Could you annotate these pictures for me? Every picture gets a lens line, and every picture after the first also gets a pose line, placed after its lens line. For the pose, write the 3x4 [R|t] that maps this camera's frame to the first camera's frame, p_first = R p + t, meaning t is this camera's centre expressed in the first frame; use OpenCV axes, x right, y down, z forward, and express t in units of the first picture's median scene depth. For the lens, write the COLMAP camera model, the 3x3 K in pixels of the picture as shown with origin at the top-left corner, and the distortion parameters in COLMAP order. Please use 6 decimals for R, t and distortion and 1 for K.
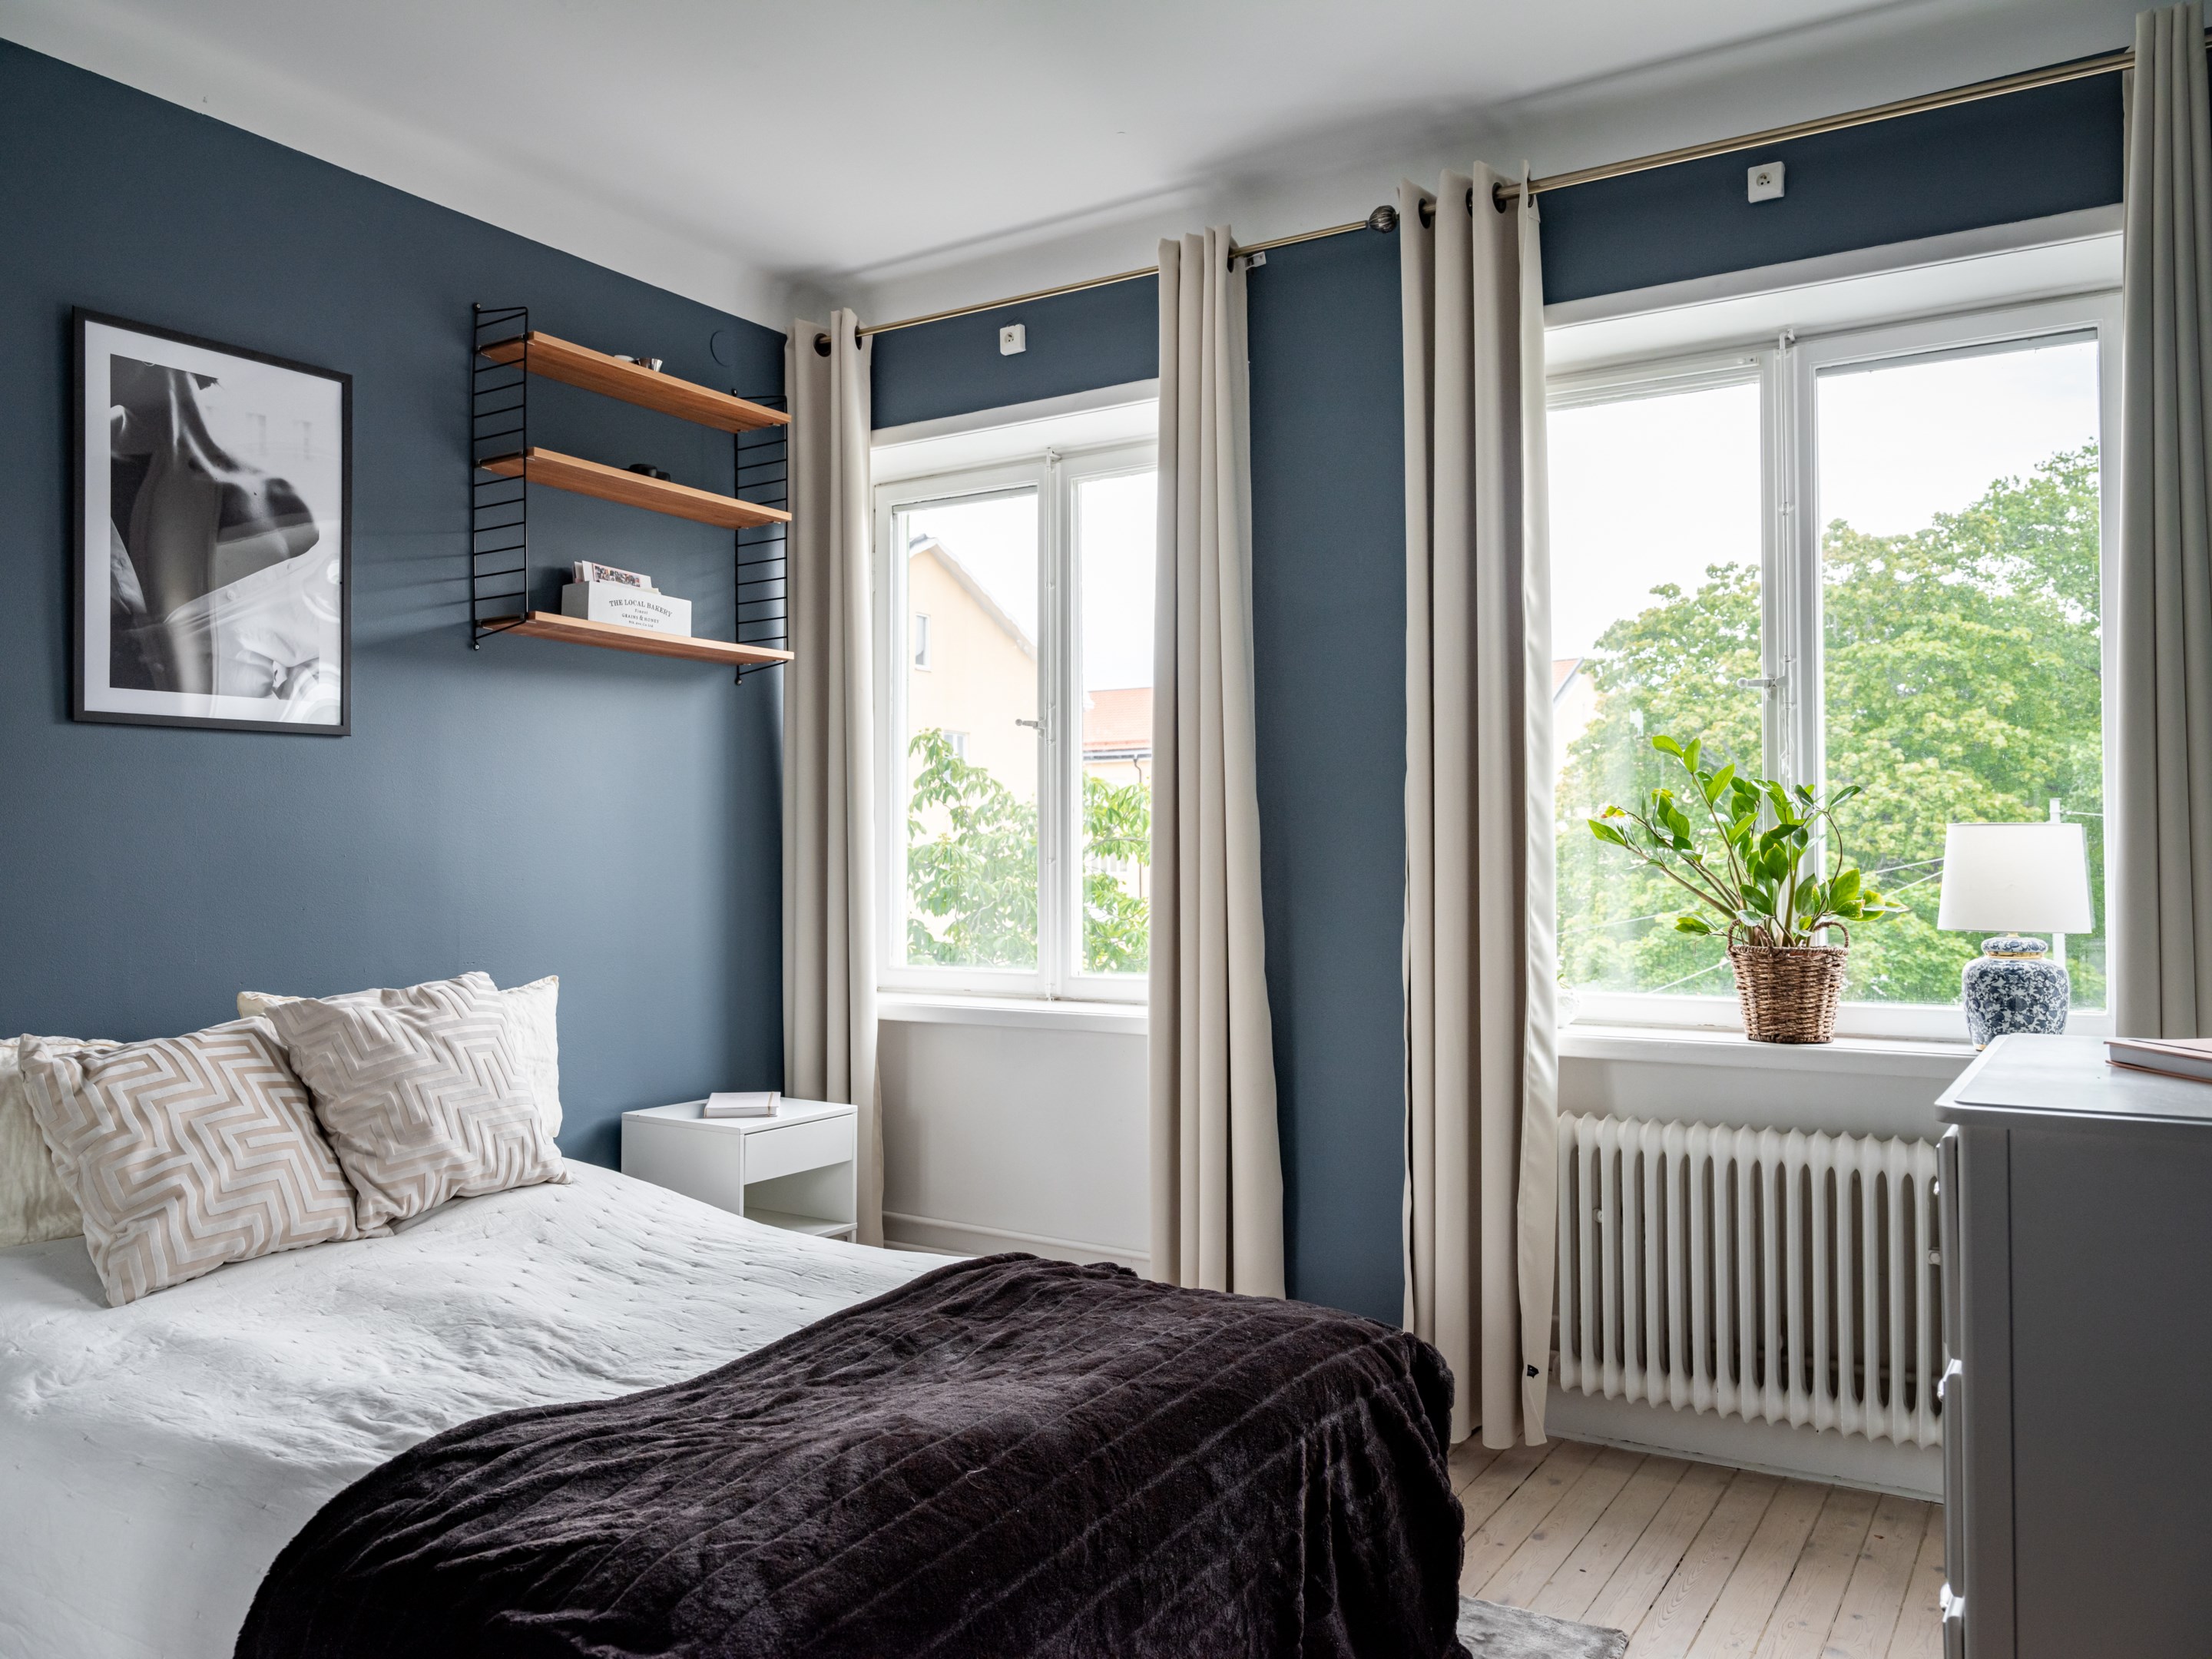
lens RADIAL K [[1582.8, 0, 1169.6], [0, 1582.8, 831.7], [0, 0, 1]] dist [-0.000114, -0.005208]
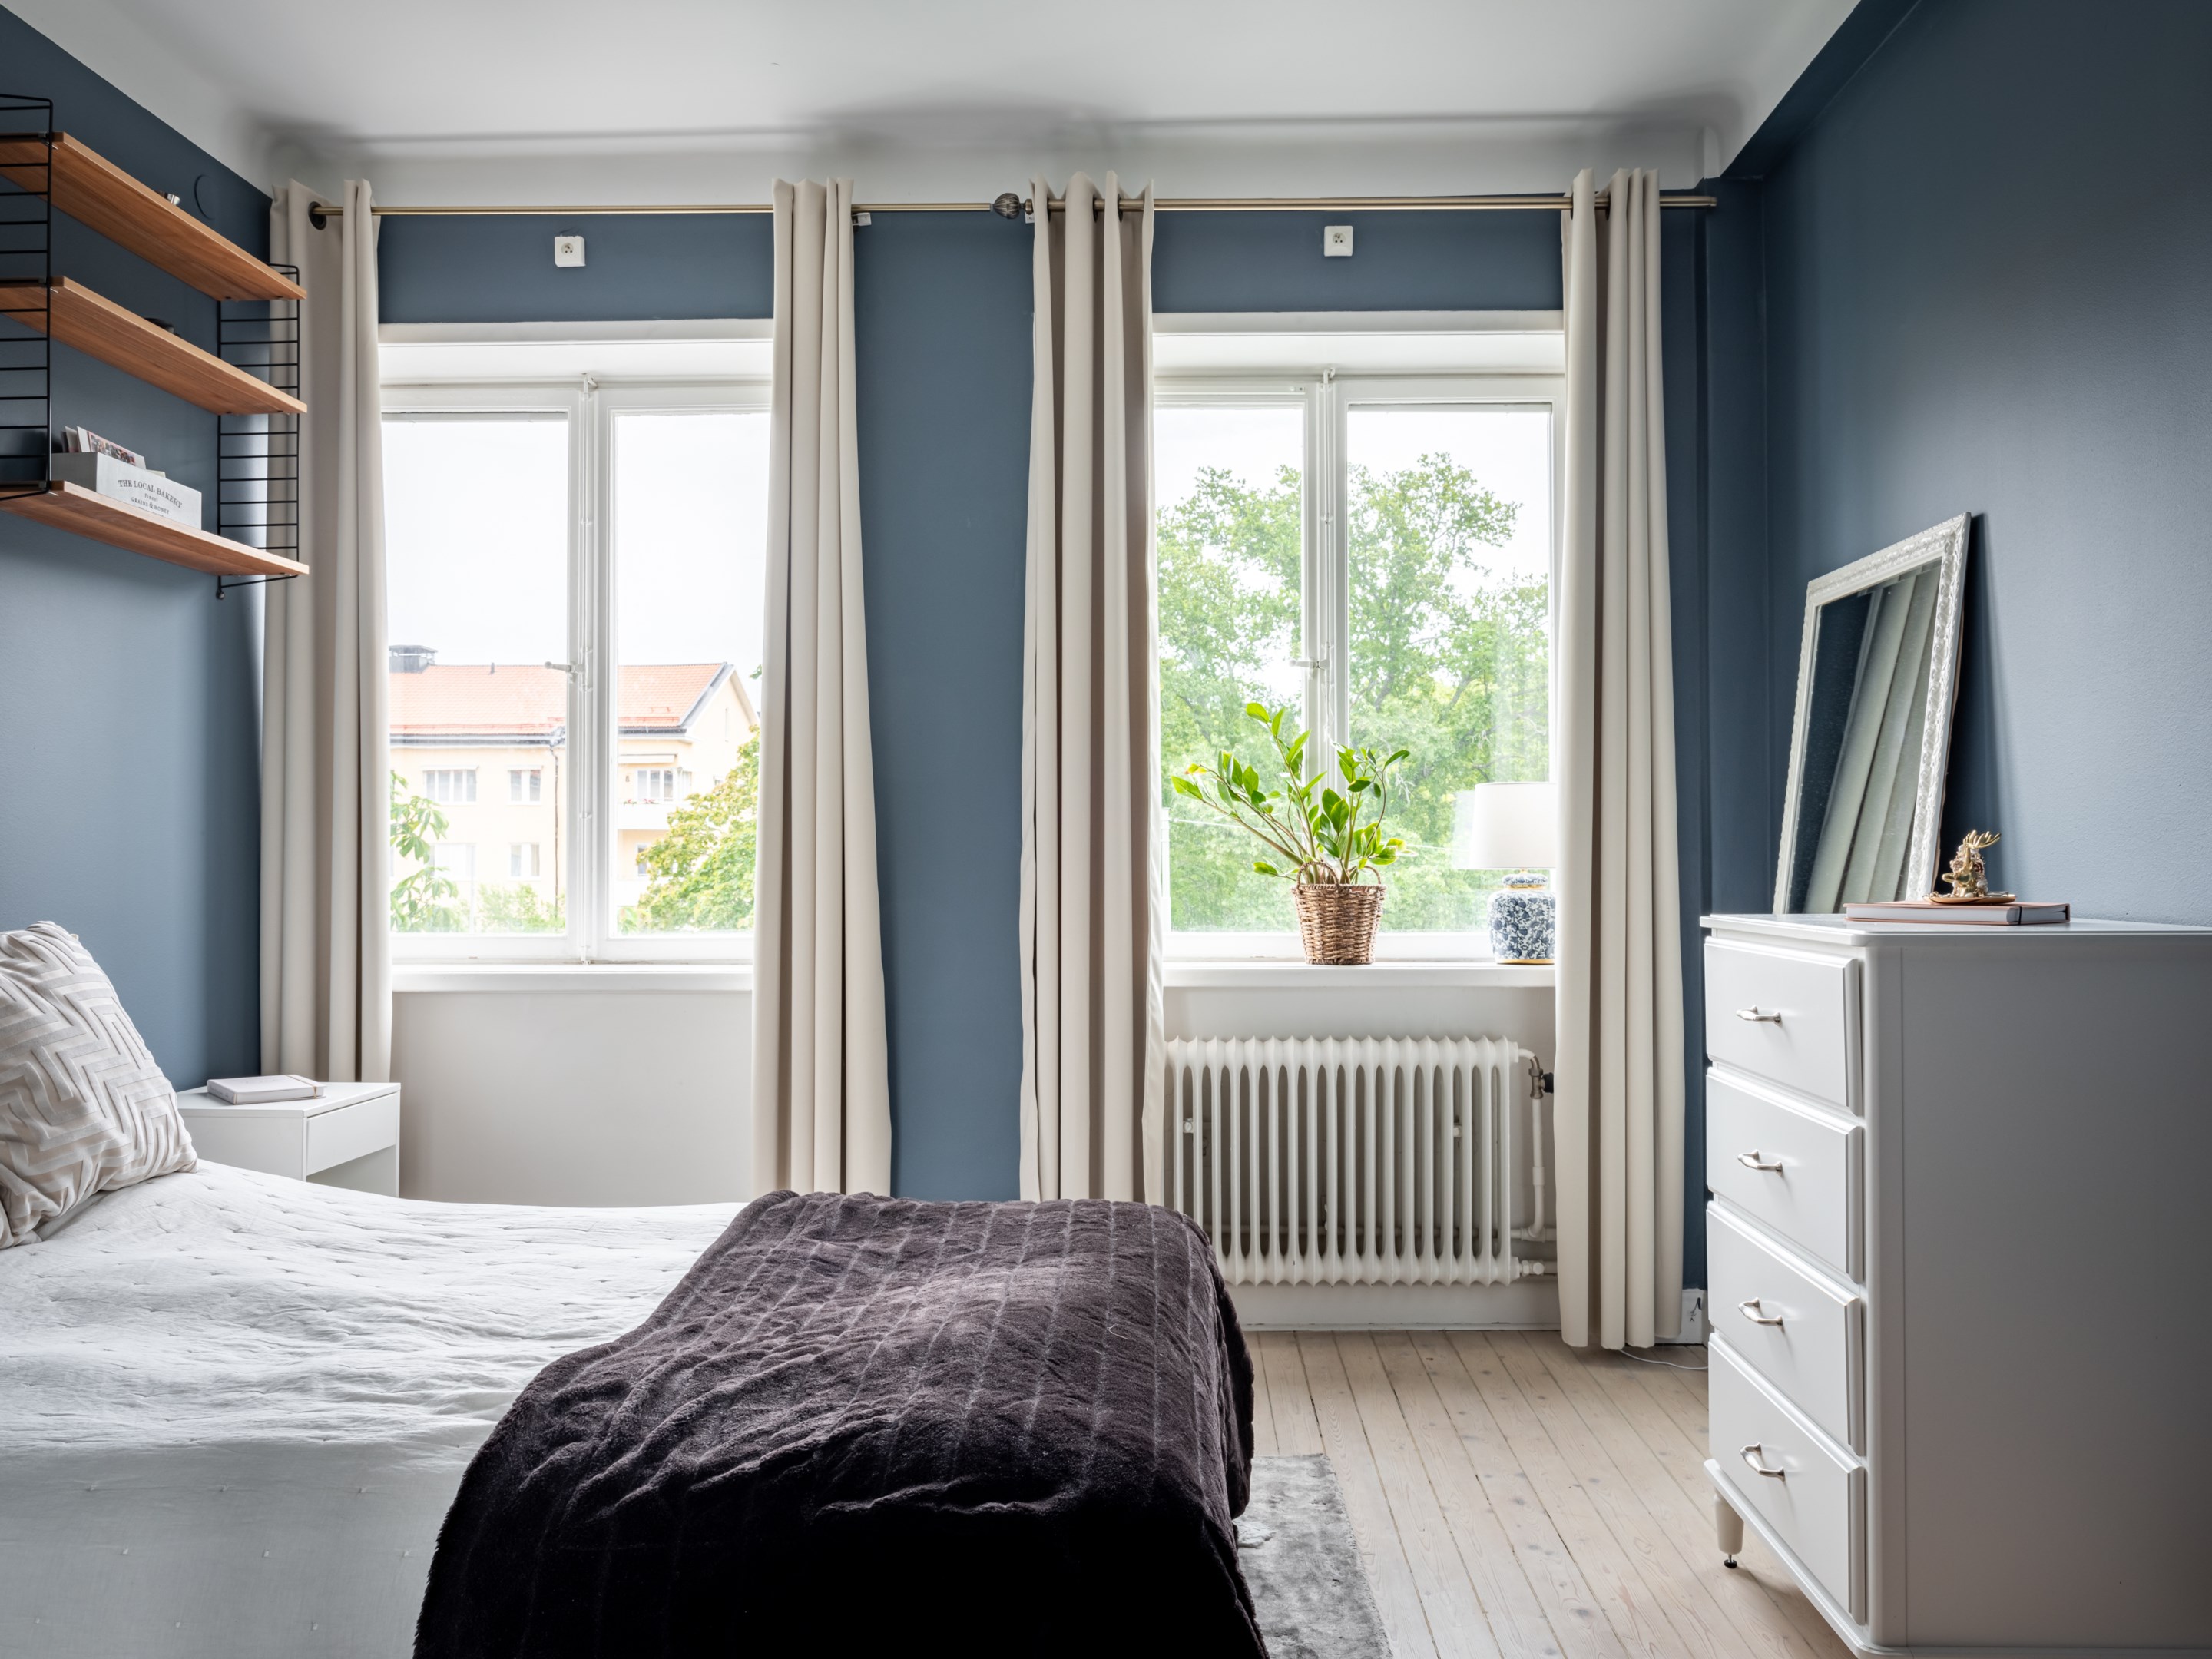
lens RADIAL K [[1582.8, 0, 1125.0], [0, 1582.8, 838.4], [0, 0, 1]] dist [-0.000114, -0.005208]
pose [[0.874136, 0.008461, 0.485608, -0.322687], [-0.008624, 0.999961, -0.001898, 0.040243], [-0.485605, -0.002529, 0.874174, 0.035534]]
